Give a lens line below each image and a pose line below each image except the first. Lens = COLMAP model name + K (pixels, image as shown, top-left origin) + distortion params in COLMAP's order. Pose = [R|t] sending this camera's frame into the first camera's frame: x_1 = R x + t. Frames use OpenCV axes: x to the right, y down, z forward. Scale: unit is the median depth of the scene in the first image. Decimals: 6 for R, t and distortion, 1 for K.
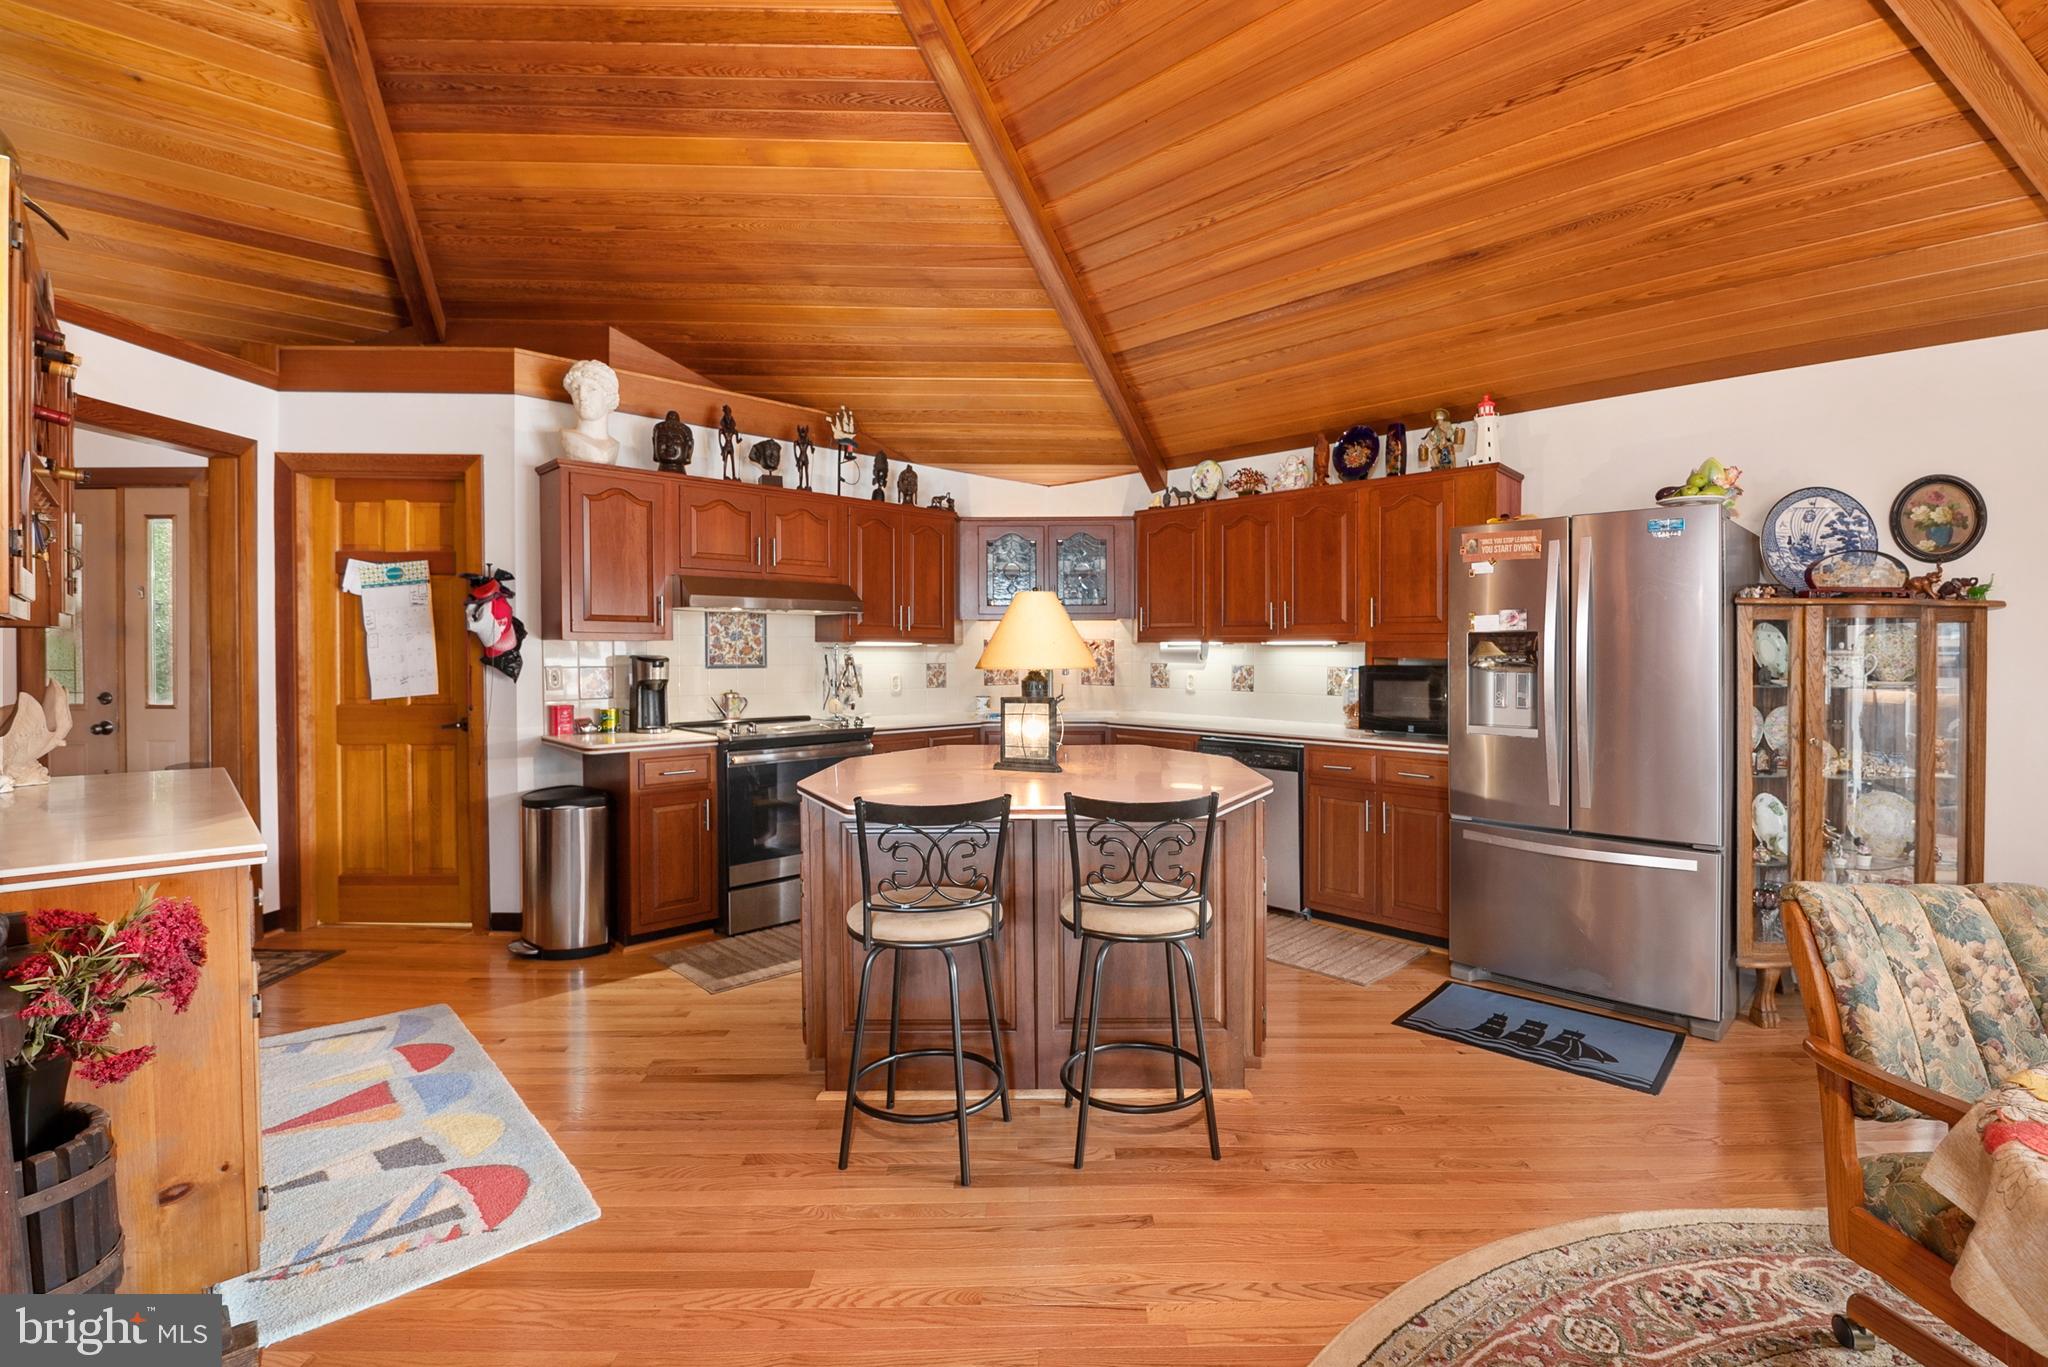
lens RADIAL K [[918.1, 0, 1079.5], [0, 918.1, 672.1], [0, 0, 1]] dist [0.000076, -0.000791]
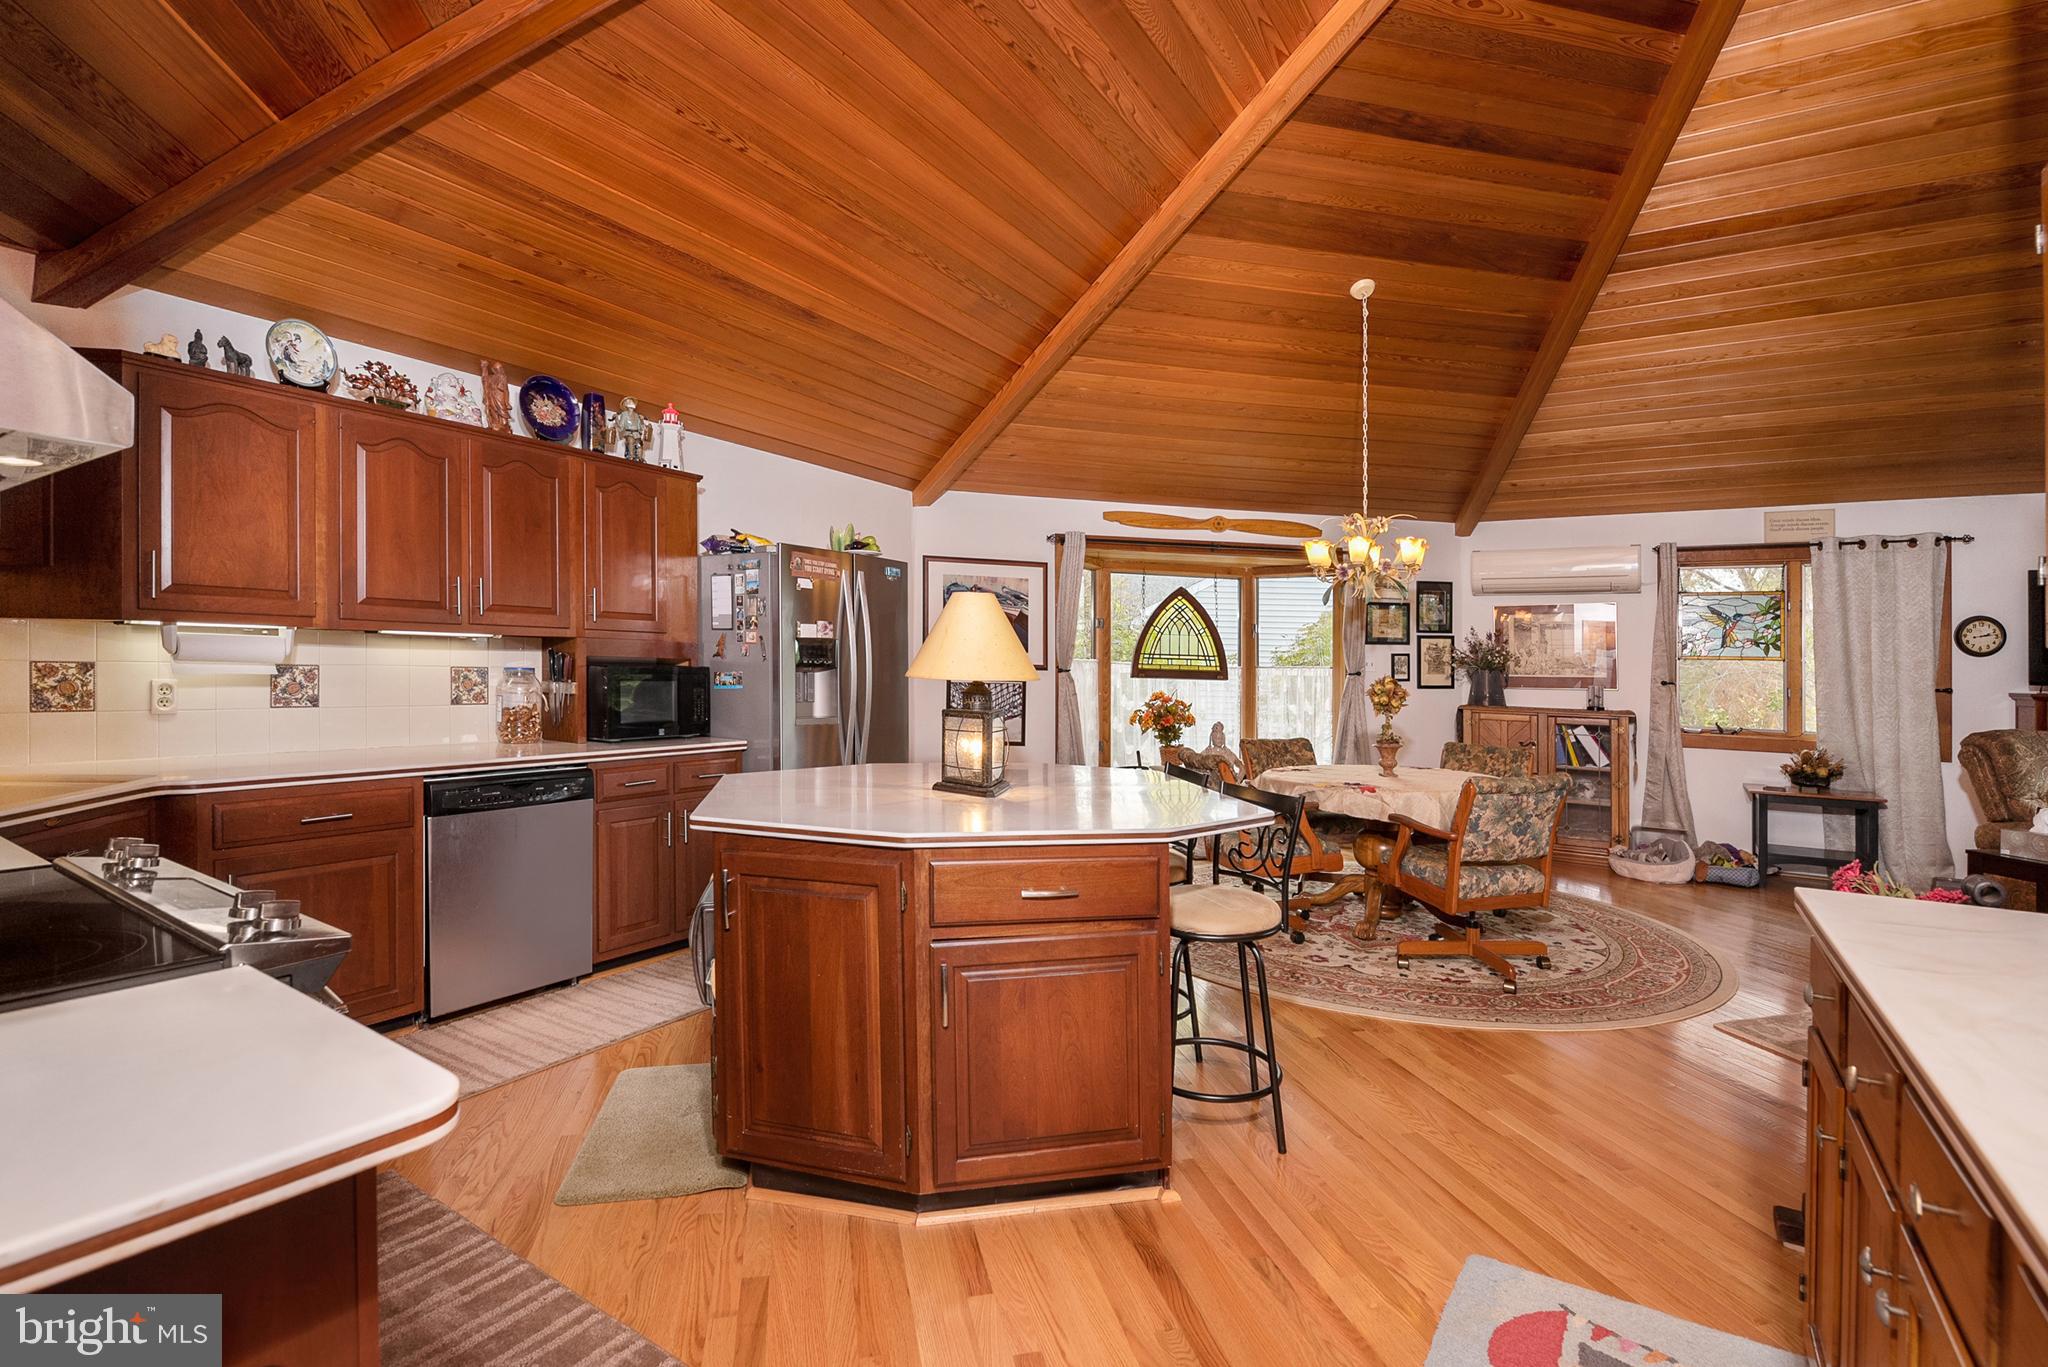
lens RADIAL K [[944.5, 0, 1051.5], [0, 944.5, 672.7], [0, 0, 1]] dist [-0.053032, 0.042930]
pose [[-0.211353, -0.017314, 0.977256, -0.716068], [-0.002432, 0.999849, 0.017188, -0.018685], [-0.977407, 0.001256, -0.211363, 0.851709]]
